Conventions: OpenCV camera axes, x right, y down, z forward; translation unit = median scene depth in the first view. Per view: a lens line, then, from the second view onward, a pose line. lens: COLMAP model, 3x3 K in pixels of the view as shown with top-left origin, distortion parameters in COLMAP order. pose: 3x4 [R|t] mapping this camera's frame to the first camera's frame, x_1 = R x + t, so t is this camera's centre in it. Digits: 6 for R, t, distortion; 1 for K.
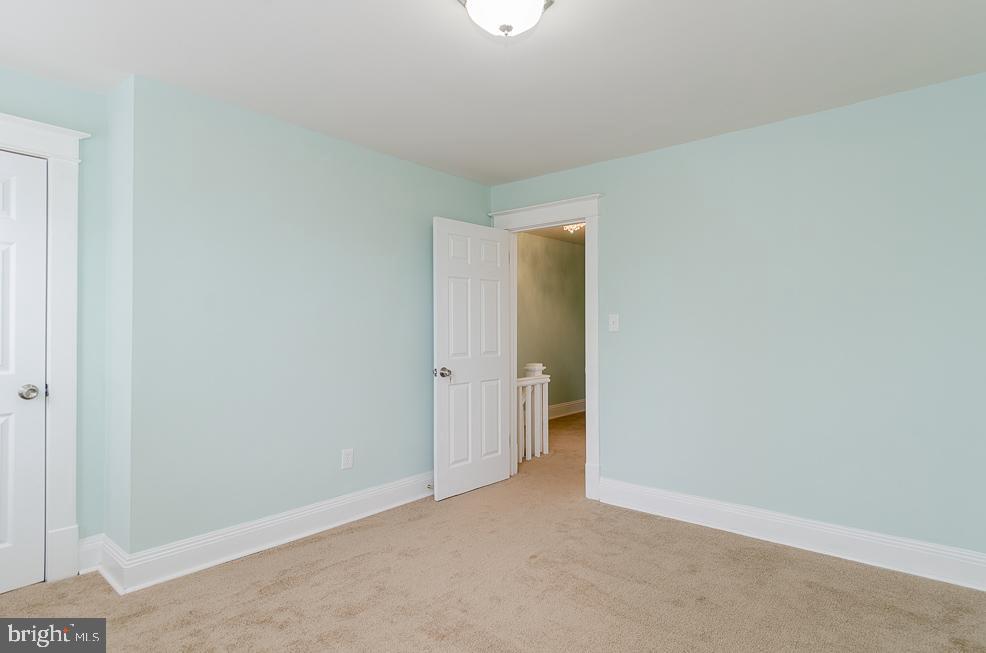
lens RADIAL K [[518.3, 0, 511.5], [0, 518.3, 322.8], [0, 0, 1]] dist [0.050410, -0.052900]
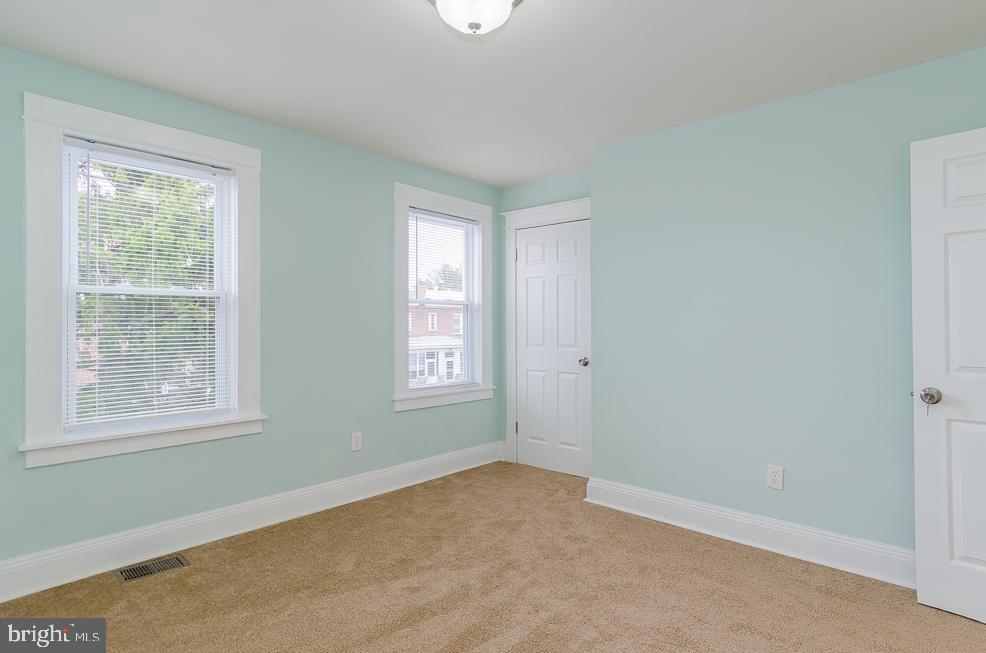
lens RADIAL K [[518.3, 0, 511.5], [0, 518.3, 322.8], [0, 0, 1]] dist [0.050410, -0.052900]
pose [[-0.040274, 0.005855, -0.999172, 0.543004], [0.023792, 0.999705, 0.004900, -0.004751], [0.998905, -0.023575, -0.040401, 0.606427]]
